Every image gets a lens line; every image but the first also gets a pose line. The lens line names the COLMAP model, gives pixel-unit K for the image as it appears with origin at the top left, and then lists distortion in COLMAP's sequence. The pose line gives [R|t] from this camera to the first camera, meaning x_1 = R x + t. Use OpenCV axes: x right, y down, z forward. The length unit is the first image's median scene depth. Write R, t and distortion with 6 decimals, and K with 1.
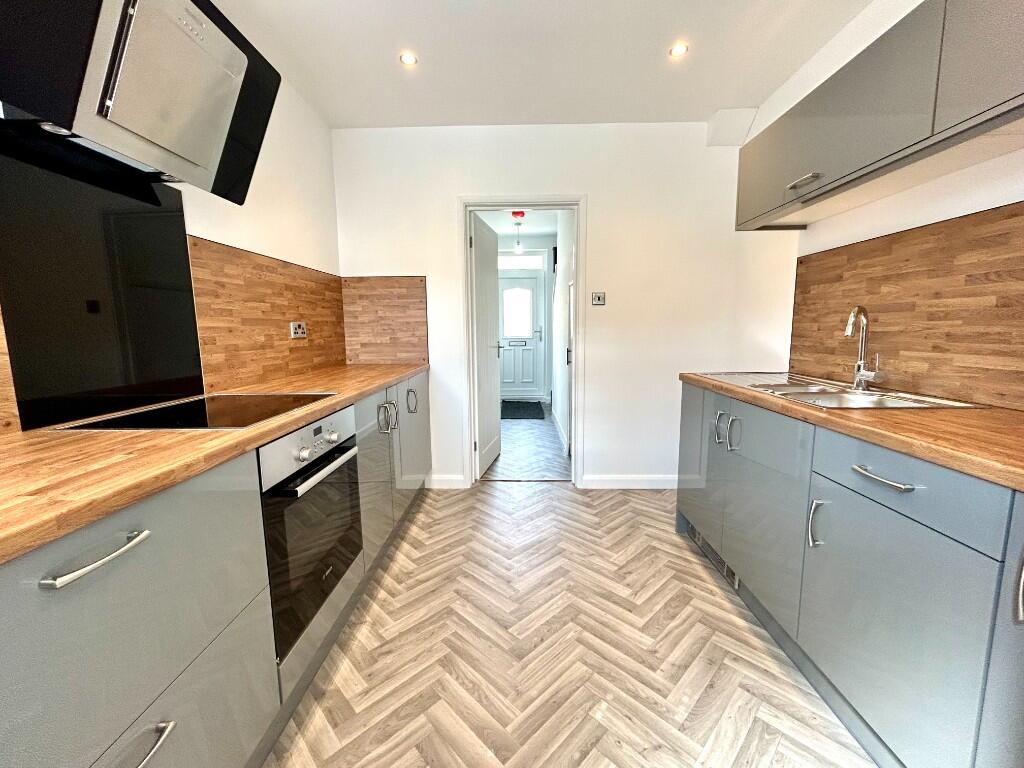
lens RADIAL K [[410.8, 0, 512.0], [0, 410.8, 384.0], [0, 0, 1]] dist [-0.033228, 0.000092]
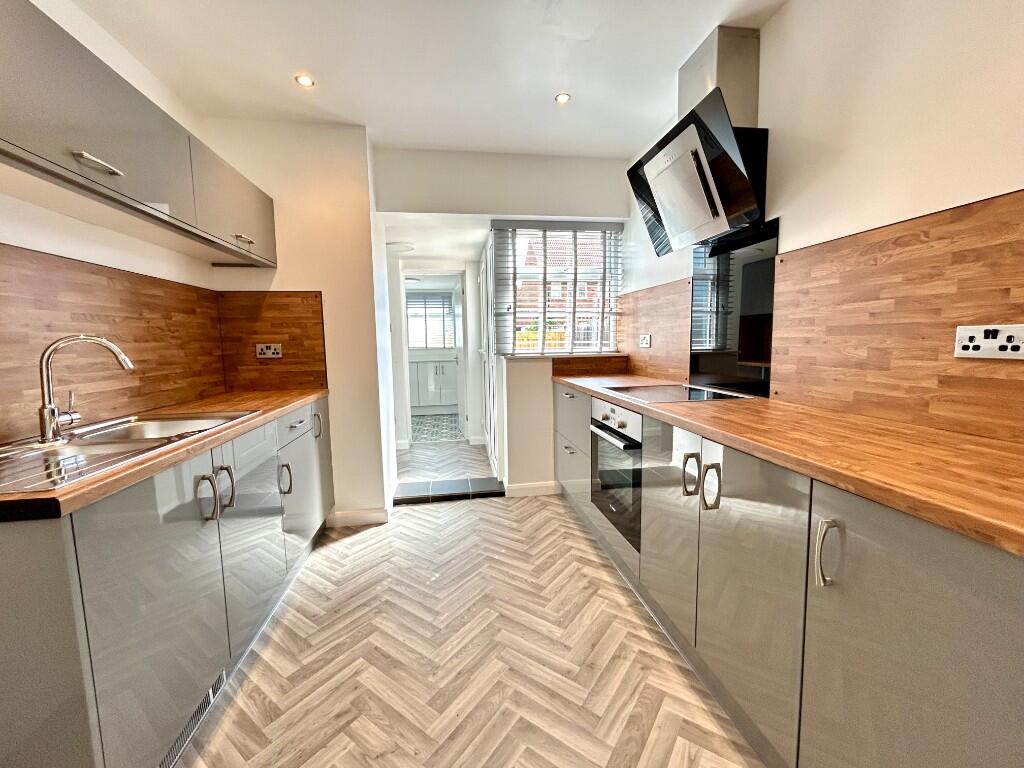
lens RADIAL K [[410.8, 0, 512.0], [0, 410.8, 384.0], [0, 0, 1]] dist [-0.033228, 0.000092]
pose [[-0.984858, 0.046512, -0.167005, 0.104335], [0.006161, 0.972119, 0.234409, -0.255360], [0.173252, 0.229831, -0.957686, 1.773079]]
